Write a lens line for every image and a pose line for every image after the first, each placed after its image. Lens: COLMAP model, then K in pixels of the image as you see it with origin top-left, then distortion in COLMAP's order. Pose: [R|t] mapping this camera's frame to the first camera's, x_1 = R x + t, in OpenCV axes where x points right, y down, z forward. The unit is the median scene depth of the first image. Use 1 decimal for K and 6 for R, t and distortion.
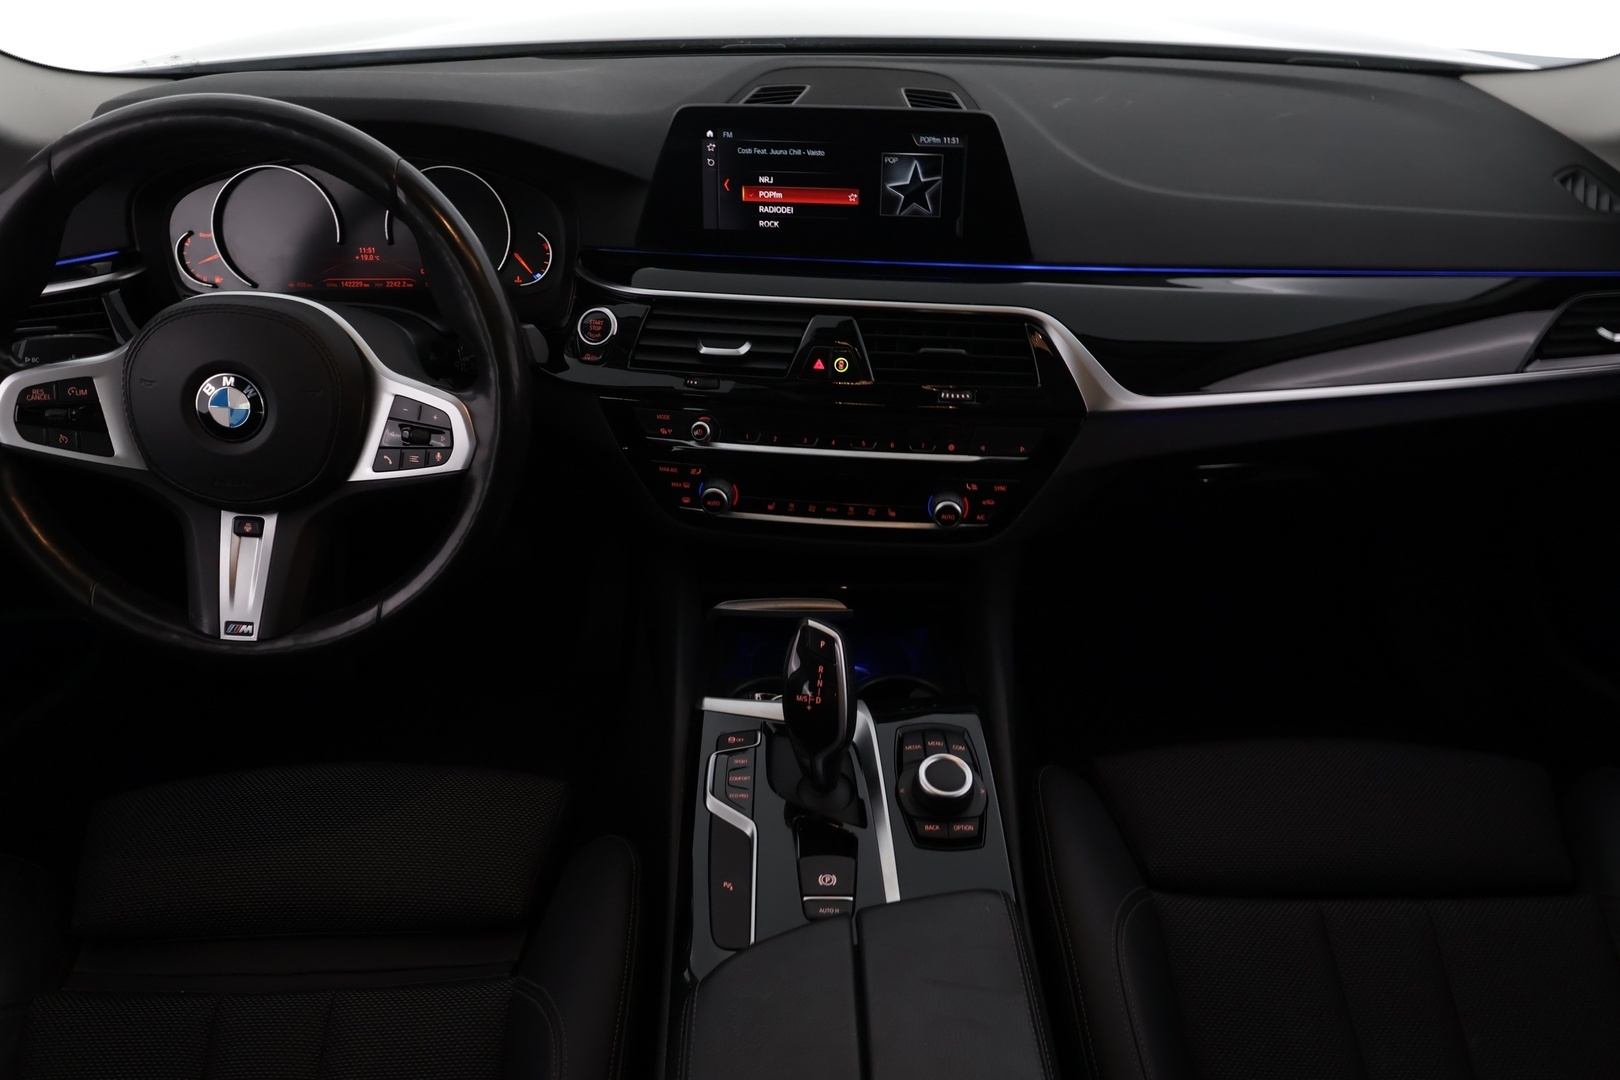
lens RADIAL K [[1223.5, 0, 787.0], [0, 1223.5, 539.9], [0, 0, 1]] dist [0.000708, -0.014369]
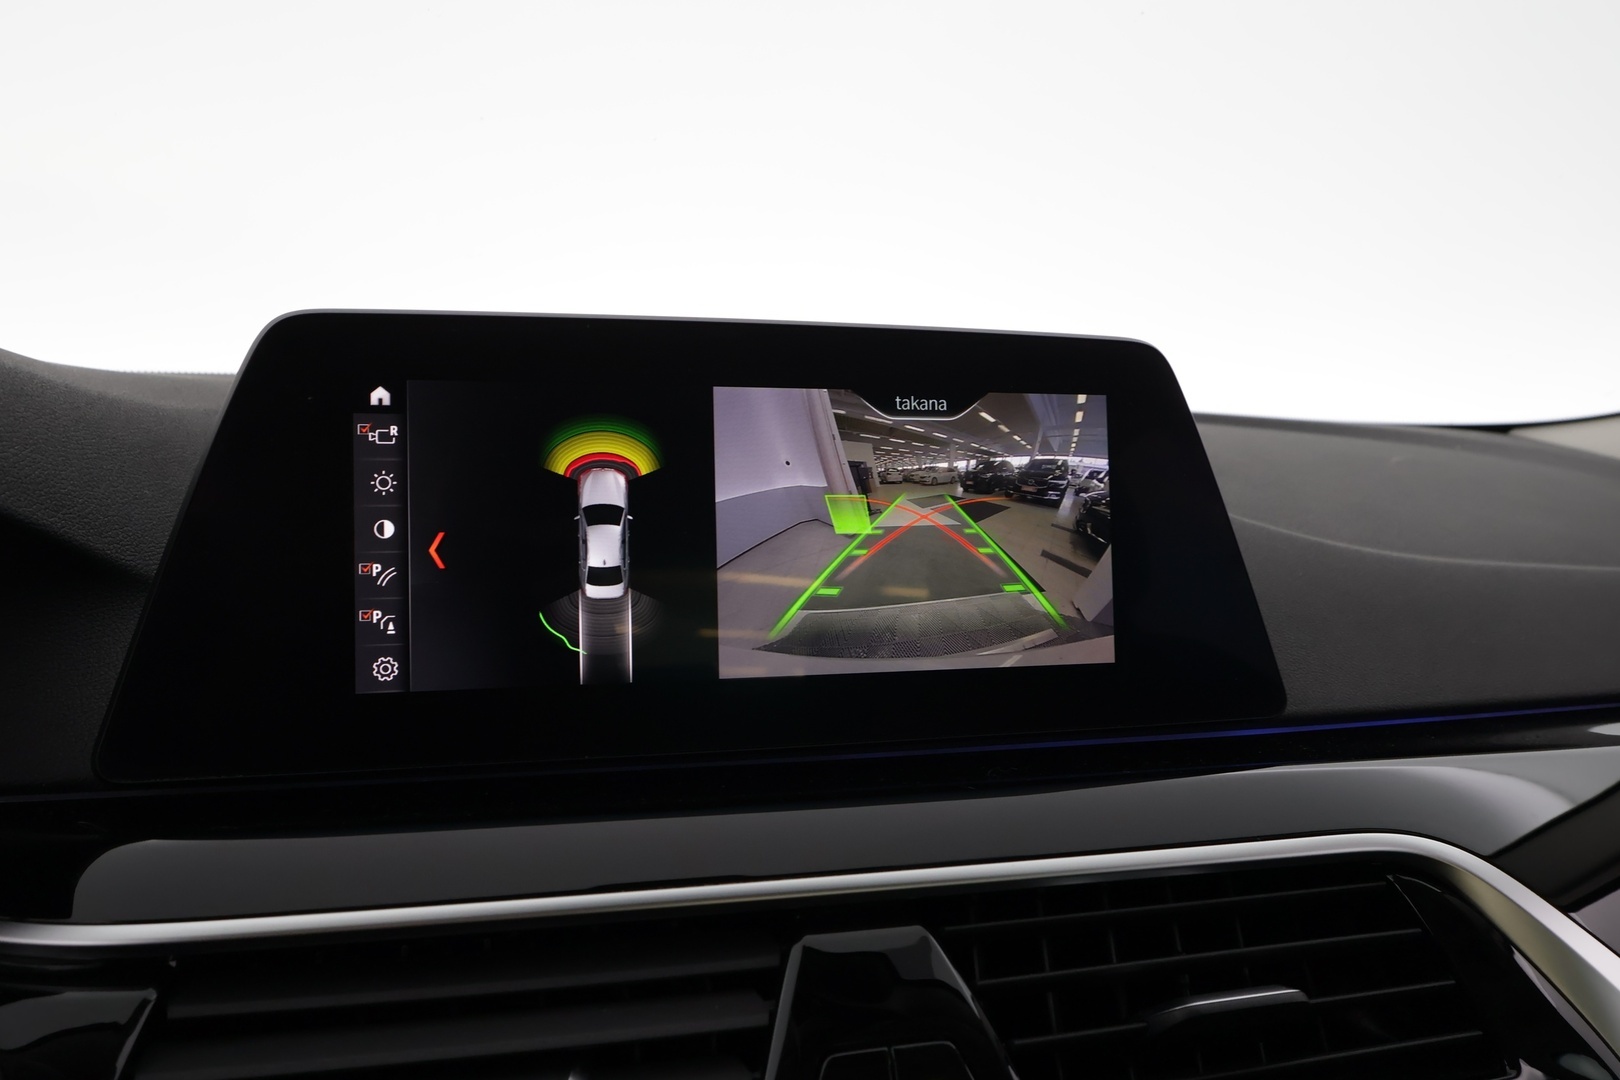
lens RADIAL K [[1223.5, 0, 796.7], [0, 1223.5, 538.5], [0, 0, 1]] dist [0.000708, -0.014369]
pose [[0.916086, -0.014690, 0.400712, -0.092735], [0.172980, 0.916037, -0.361876, -0.169768], [-0.361751, 0.400825, 0.841710, 0.724451]]
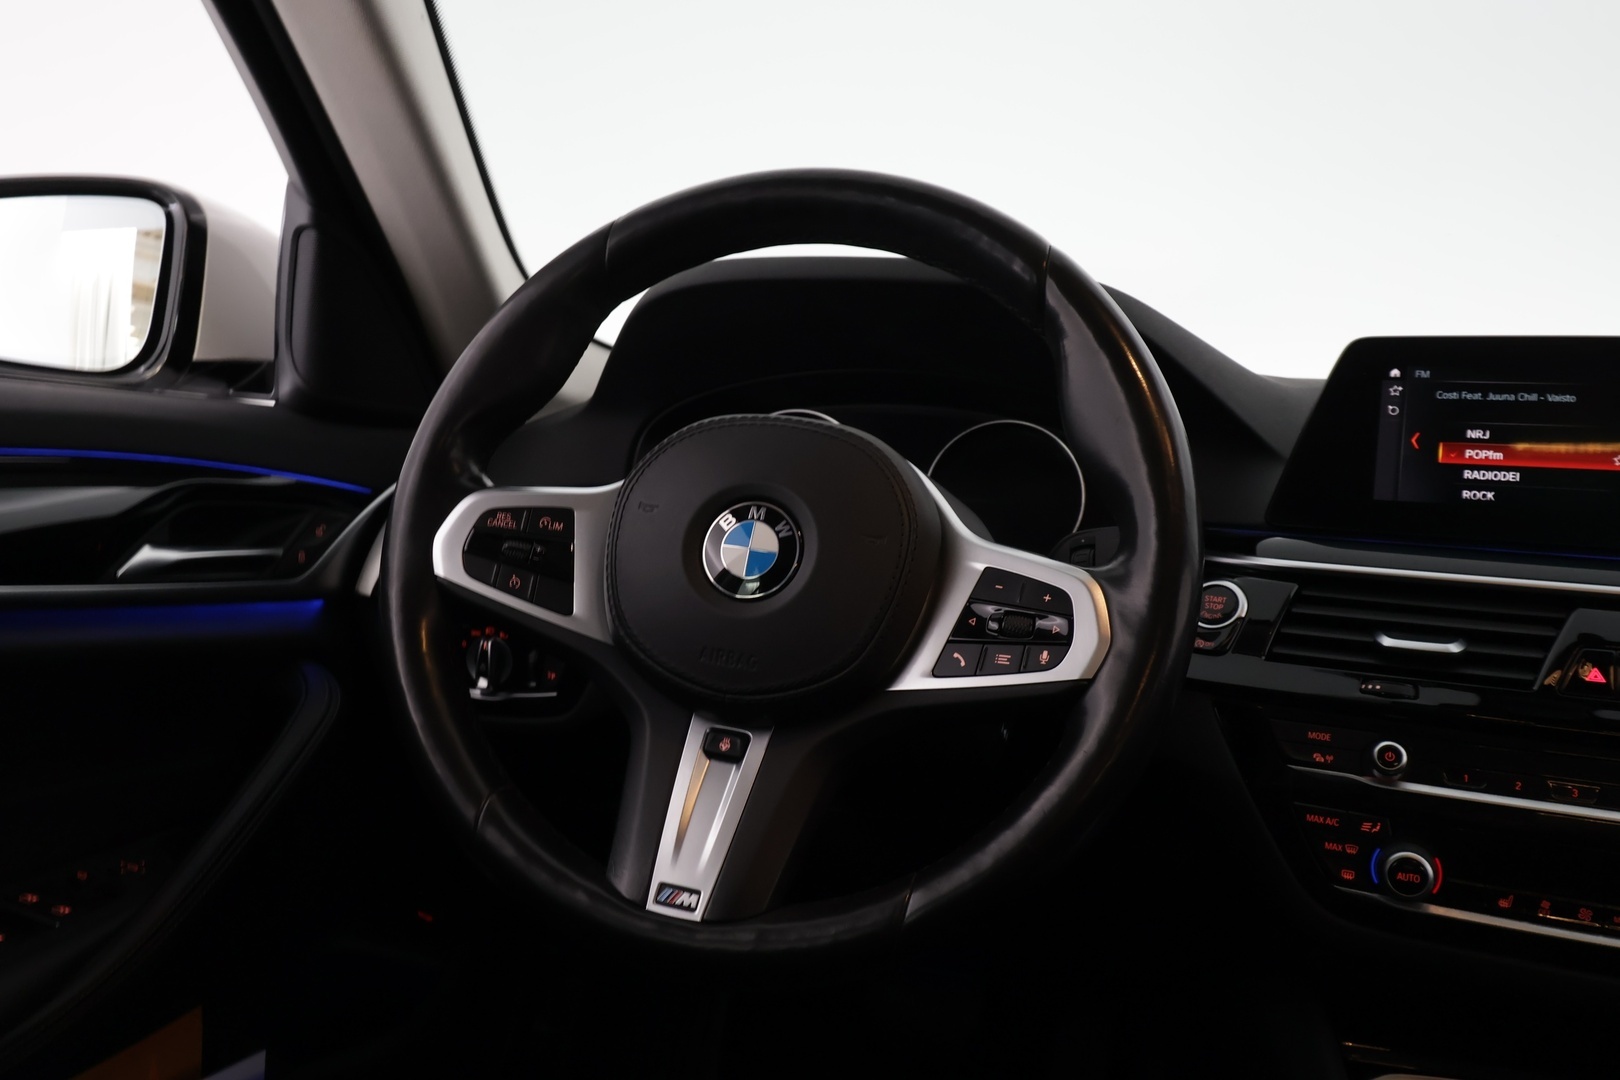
lens RADIAL K [[1223.5, 0, 821.3], [0, 1223.5, 538.3], [0, 0, 1]] dist [0.000708, -0.014369]
pose [[0.956749, 0.068905, -0.282636, -0.181553], [-0.186769, 0.890369, -0.415163, 0.128270], [0.223044, 0.449995, 0.864729, 0.336634]]
